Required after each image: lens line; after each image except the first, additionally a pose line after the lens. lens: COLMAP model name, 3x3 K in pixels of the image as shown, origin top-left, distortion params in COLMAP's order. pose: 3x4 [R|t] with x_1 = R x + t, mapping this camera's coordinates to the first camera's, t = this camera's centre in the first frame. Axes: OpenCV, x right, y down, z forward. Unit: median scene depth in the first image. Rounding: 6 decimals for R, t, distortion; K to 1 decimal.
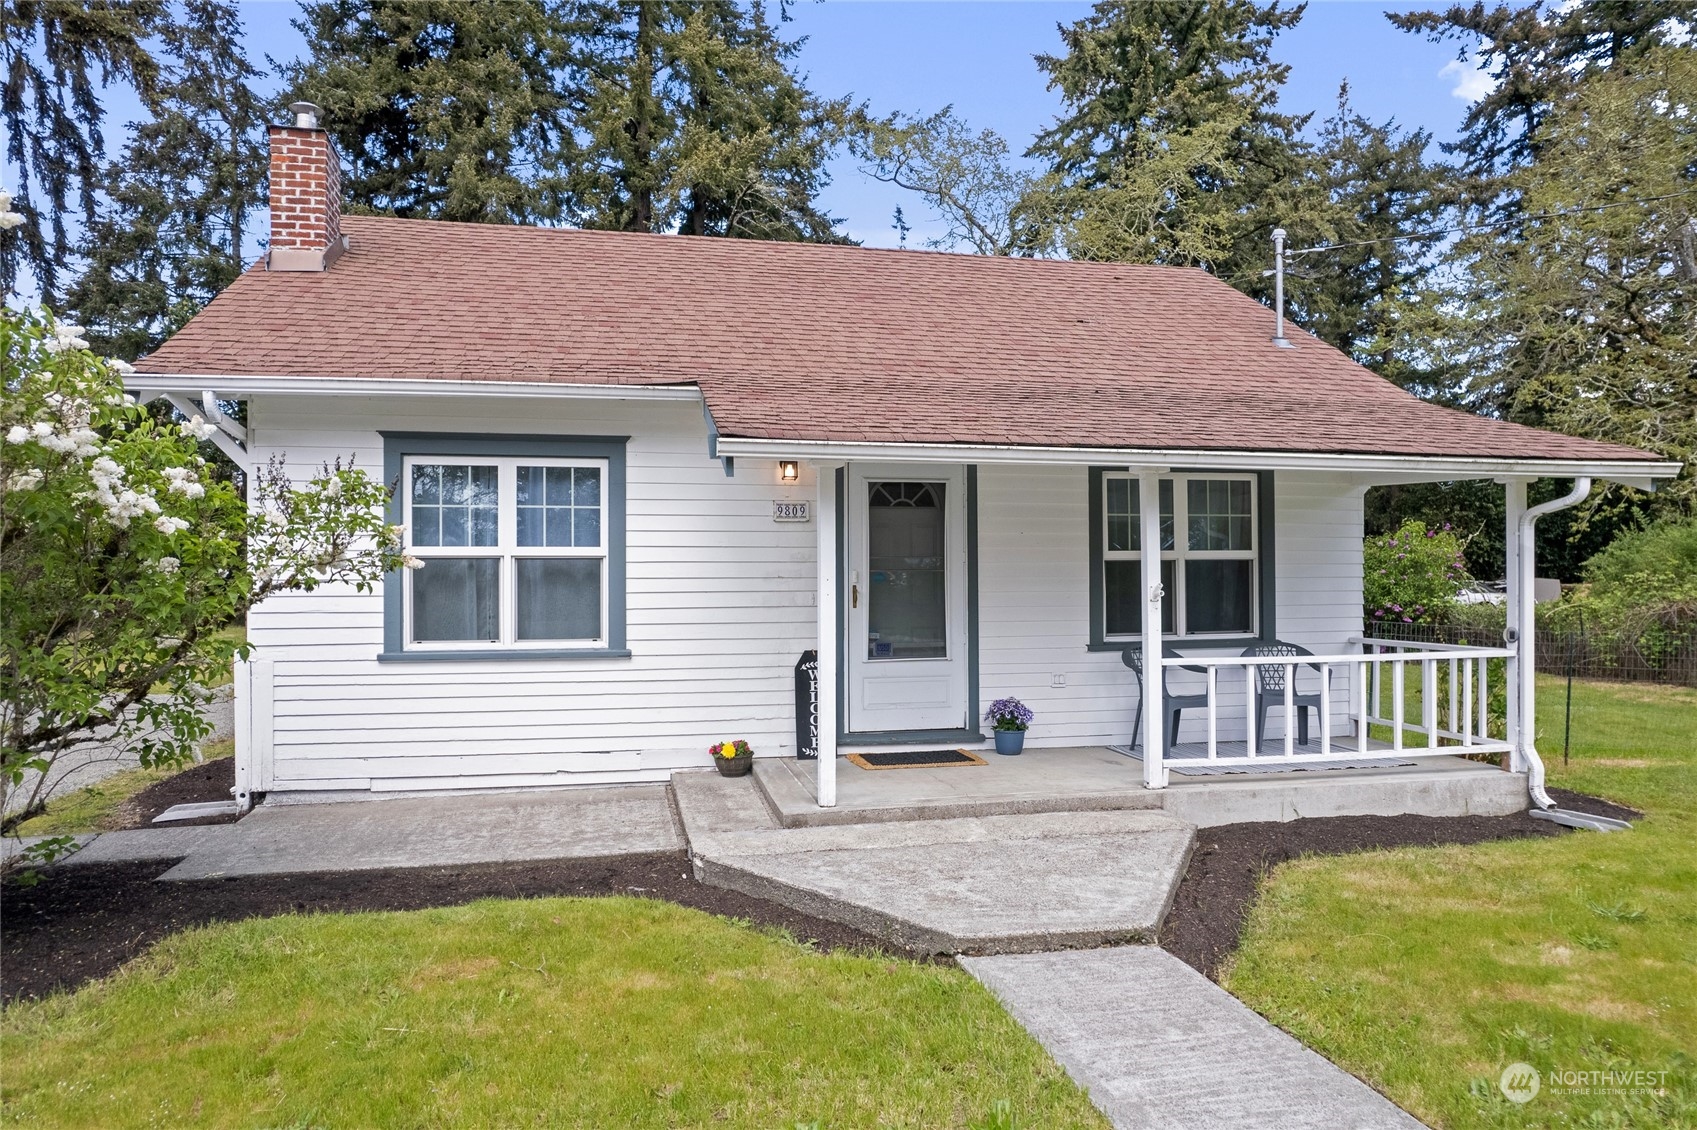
lens RADIAL K [[1105.0, 0, 866.9], [0, 1105.0, 569.0], [0, 0, 1]] dist [-0.057631, 0.049708]
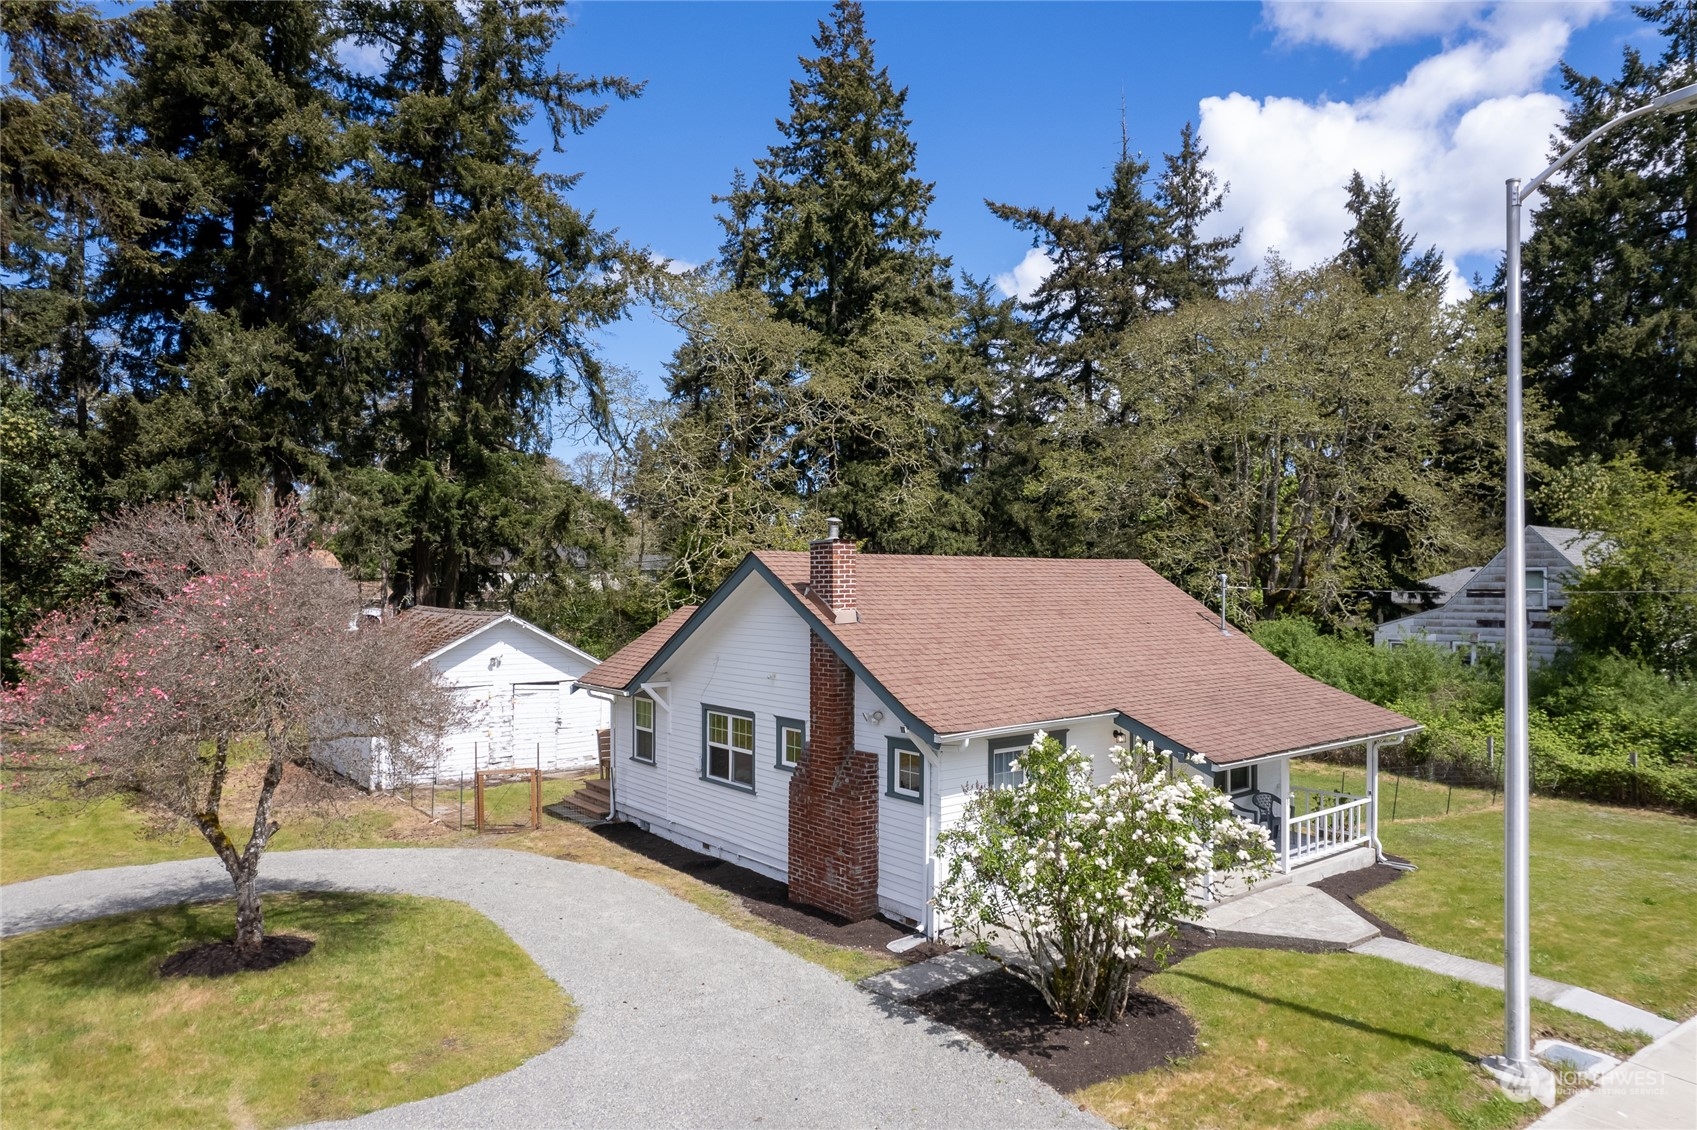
lens RADIAL K [[1085.4, 0, 848.5], [0, 1085.4, 565.0], [0, 0, 1]] dist [-0.132141, 0.117445]
pose [[0.900515, 0.011227, 0.434681, -1.468633], [-0.012897, 0.999916, 0.000890, -0.427576], [-0.434635, -0.006408, 0.900584, -0.633894]]
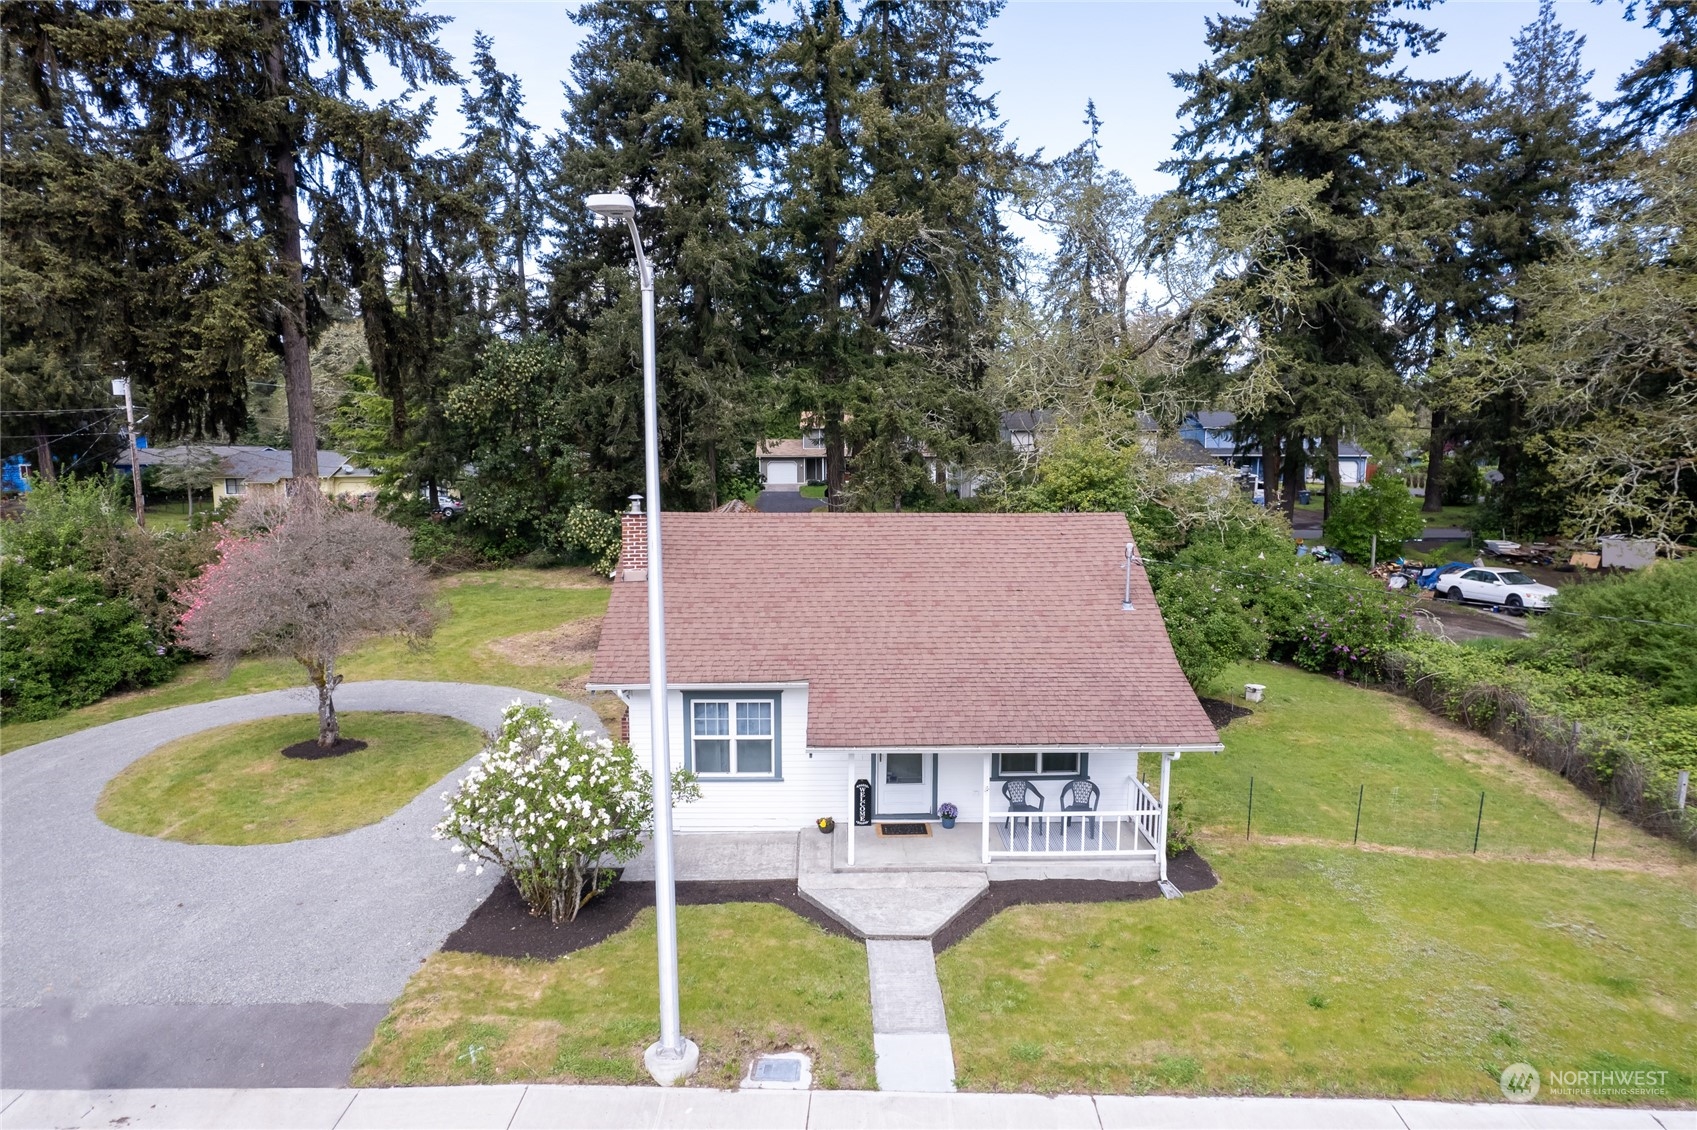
lens RADIAL K [[1105.0, 0, 866.9], [0, 1105.0, 569.0], [0, 0, 1]] dist [-0.057631, 0.049708]
pose [[0.981679, 0.035331, -0.187236, 0.379363], [-0.005835, 0.987772, 0.155796, -0.723223], [0.190451, -0.151849, 0.969882, -1.166474]]
